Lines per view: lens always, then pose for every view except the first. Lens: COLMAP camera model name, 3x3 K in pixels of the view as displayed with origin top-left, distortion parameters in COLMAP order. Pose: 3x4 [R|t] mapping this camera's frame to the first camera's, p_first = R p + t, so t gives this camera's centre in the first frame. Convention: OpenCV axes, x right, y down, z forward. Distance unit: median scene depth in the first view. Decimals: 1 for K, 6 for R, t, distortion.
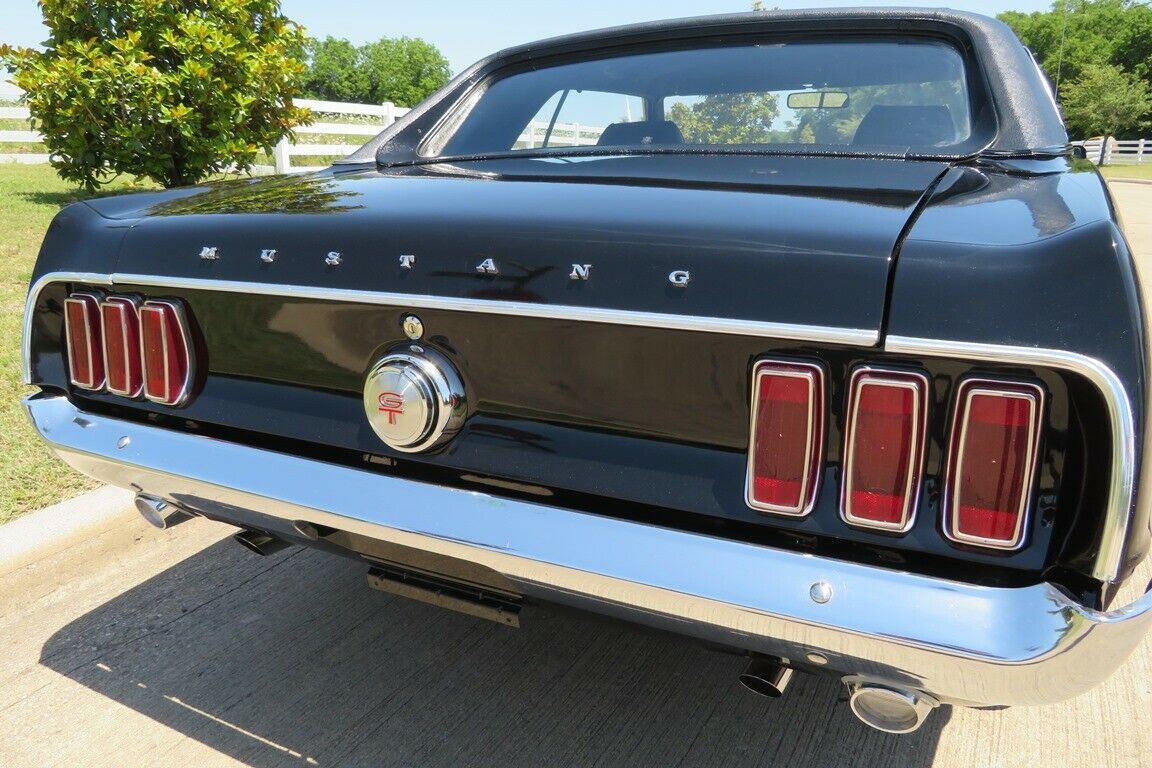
lens RADIAL K [[819.5, 0, 572.2], [0, 819.5, 379.8], [0, 0, 1]] dist [-0.004866, 0.003303]
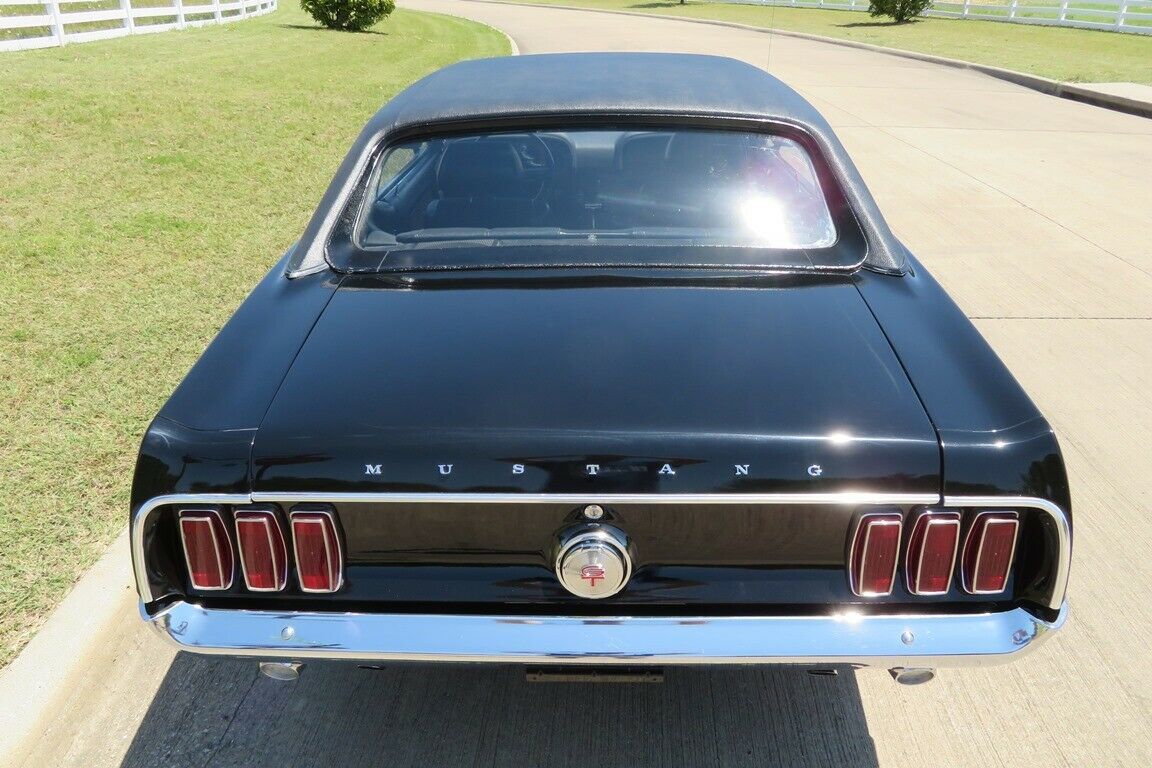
lens RADIAL K [[819.5, 0, 572.2], [0, 819.5, 379.8], [0, 0, 1]] dist [-0.004866, 0.003303]
pose [[0.900849, -0.188962, 0.390851, -0.711956], [0.112127, 0.971029, 0.211022, -0.560265], [-0.419403, -0.146274, 0.895938, -0.131280]]
